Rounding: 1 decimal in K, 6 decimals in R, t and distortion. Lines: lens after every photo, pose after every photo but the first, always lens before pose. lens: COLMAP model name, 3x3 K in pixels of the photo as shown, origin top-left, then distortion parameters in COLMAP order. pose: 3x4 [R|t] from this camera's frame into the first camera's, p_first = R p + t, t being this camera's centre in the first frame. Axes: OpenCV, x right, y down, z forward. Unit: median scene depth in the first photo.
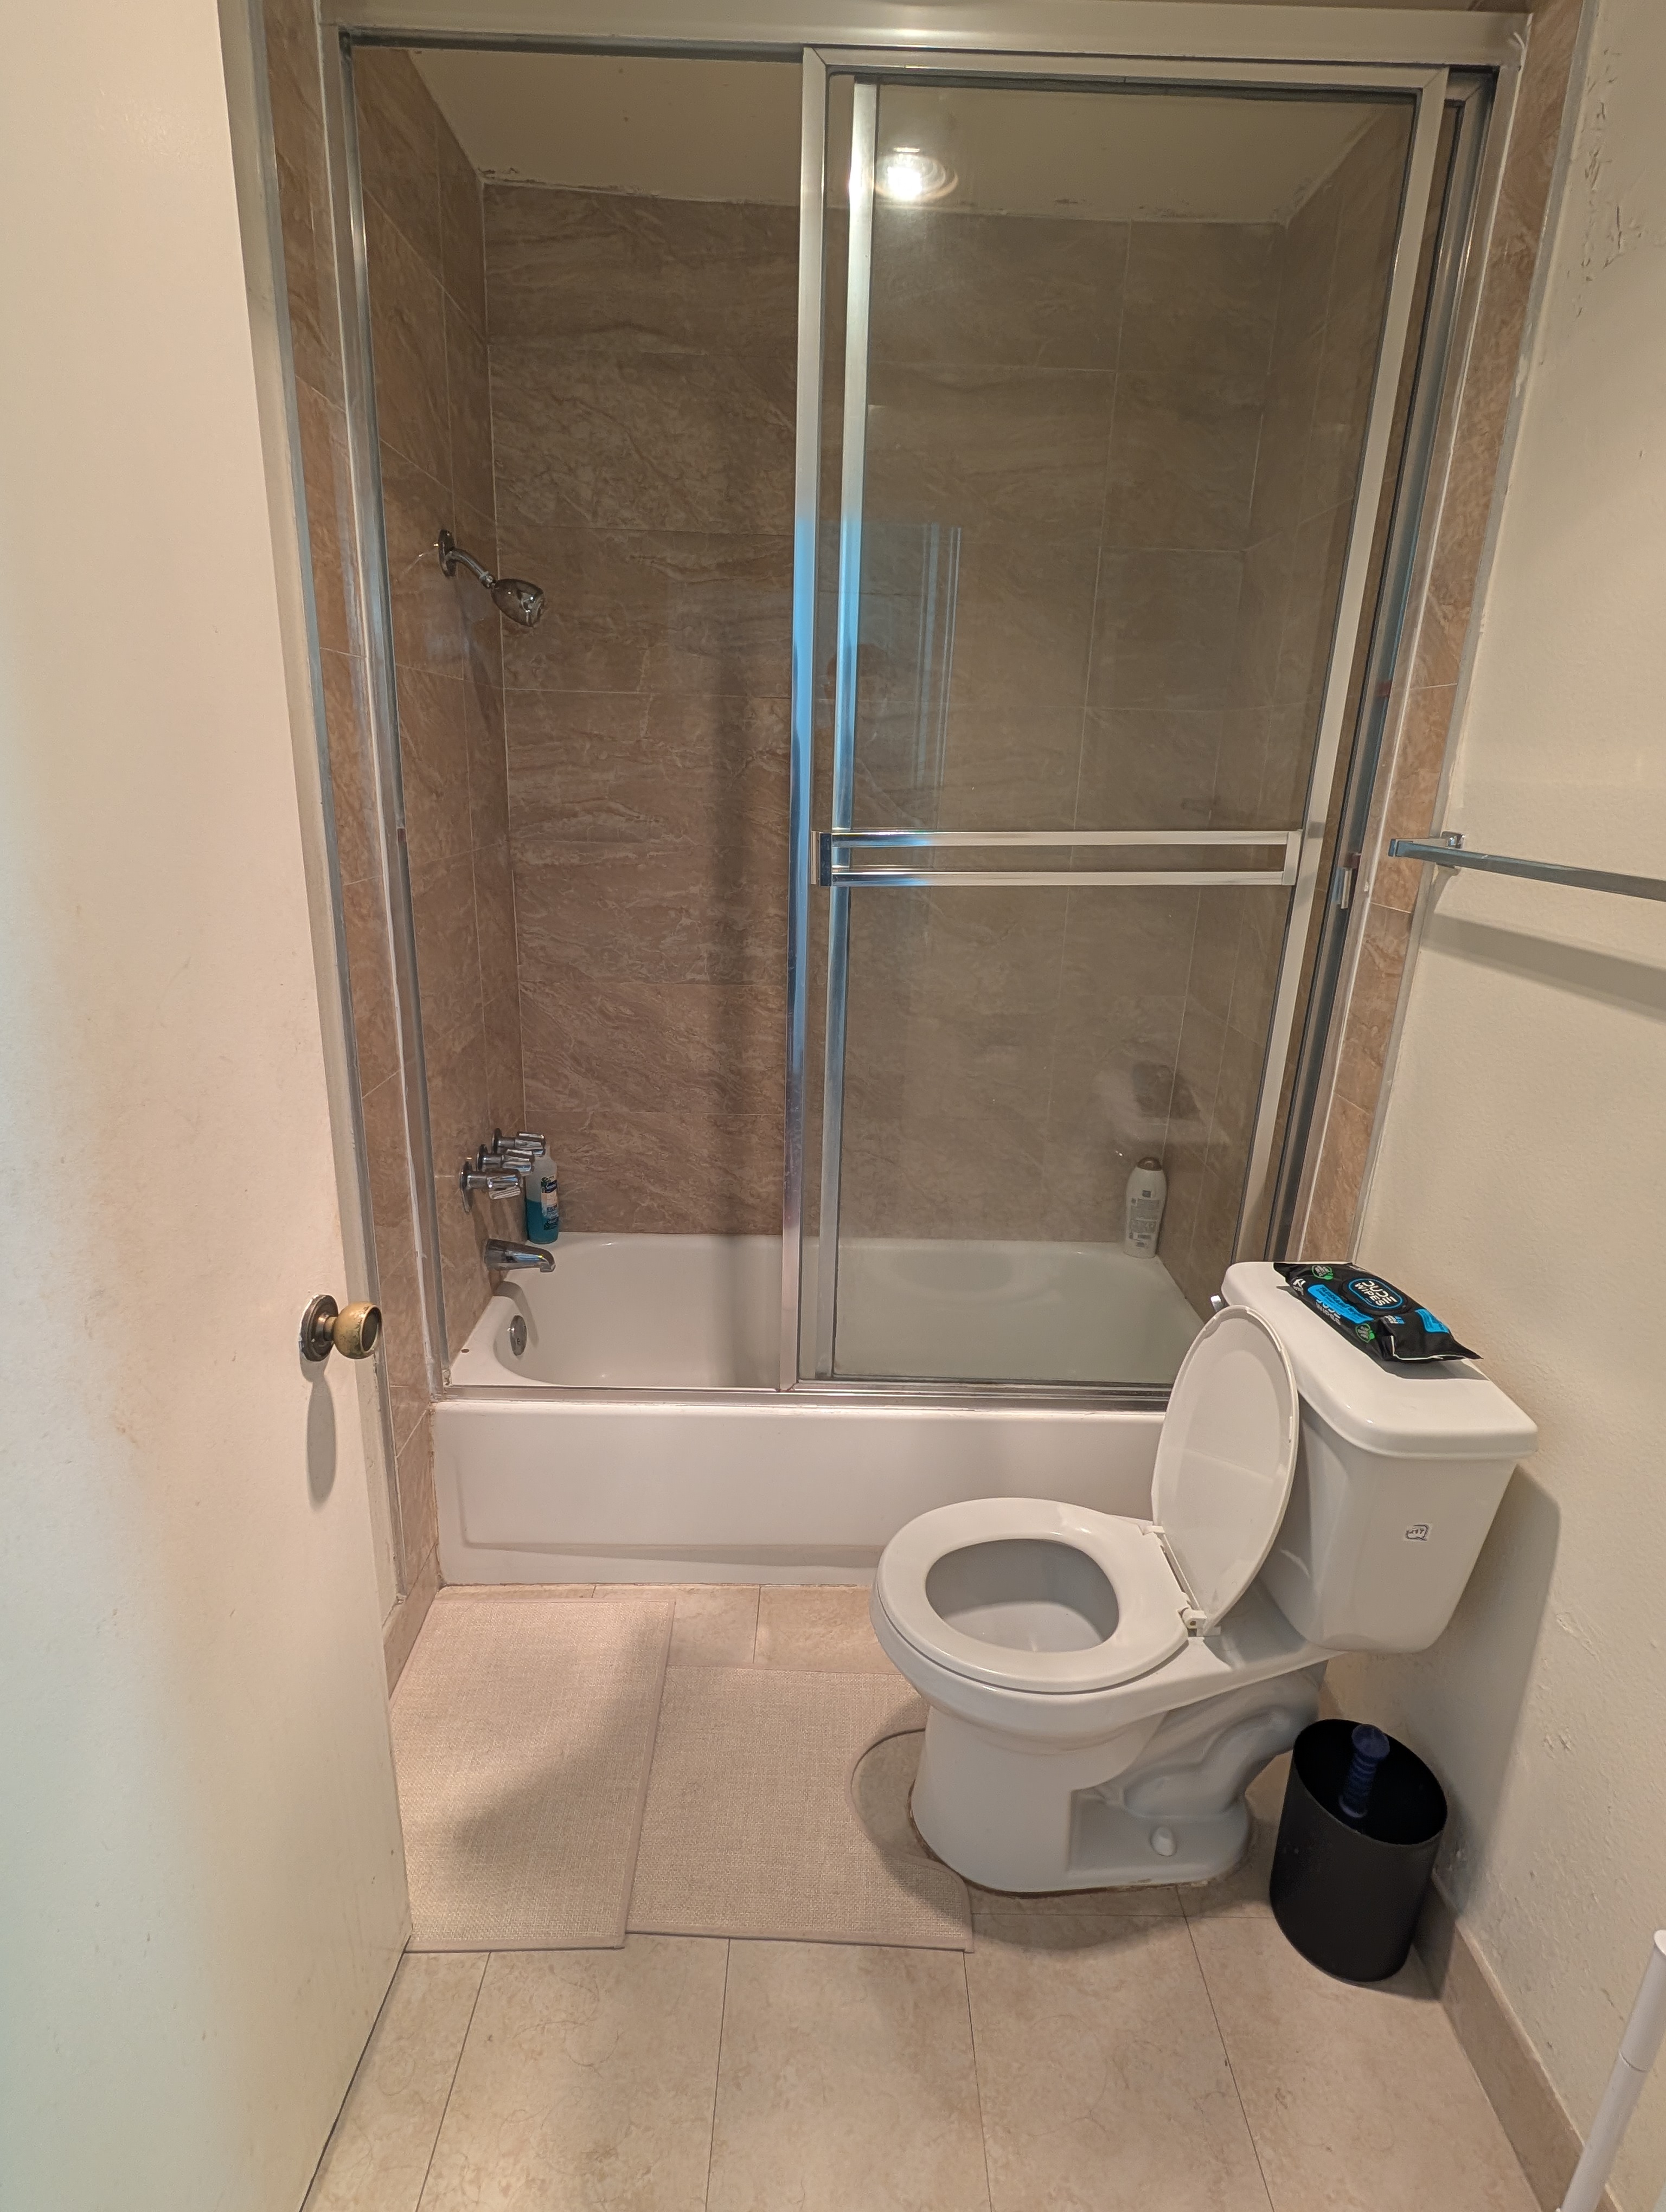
lens RADIAL K [[1099.1, 0, 835.1], [0, 1099.1, 1105.5], [0, 0, 1]] dist [0.001191, -0.001113]
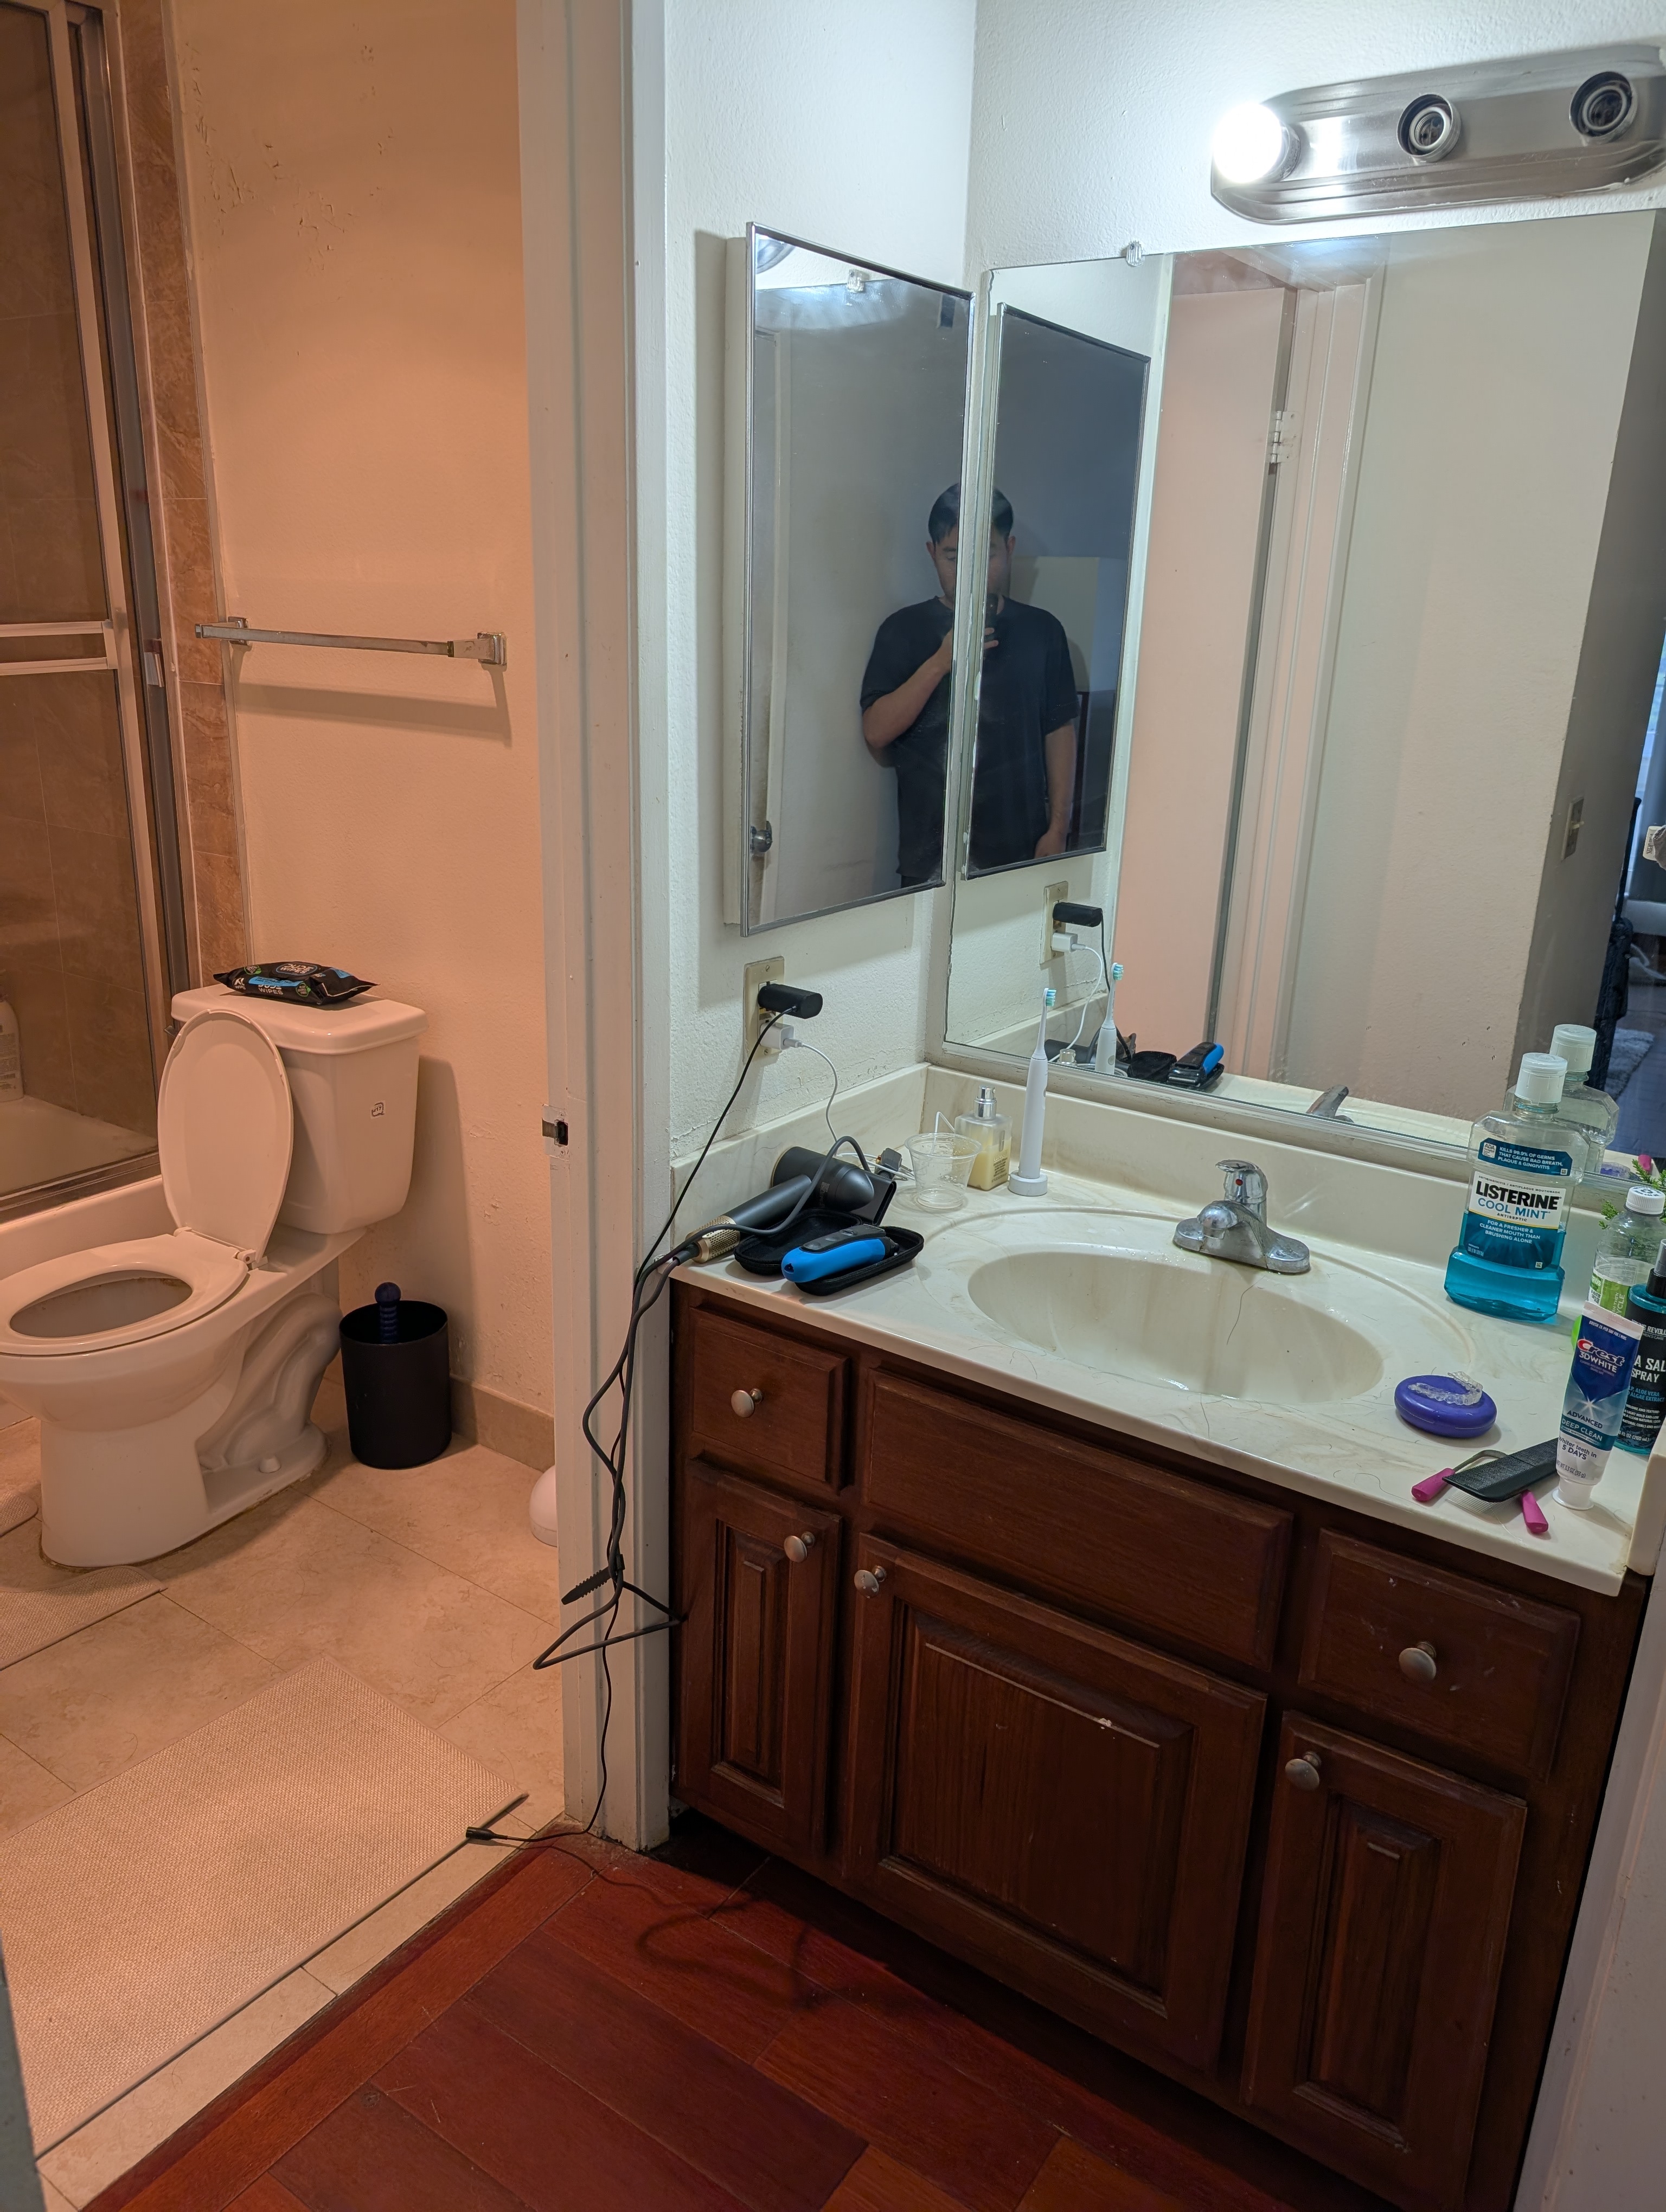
lens RADIAL K [[1599.4, 0, 836.3], [0, 1599.4, 1106.9], [0, 0, 1]] dist [0.013489, 0.000768]
pose [[0.582223, -0.267959, 0.767603, -0.611533], [0.235668, 0.959216, 0.156096, 0.169254], [-0.778124, 0.090017, 0.621627, -0.643549]]
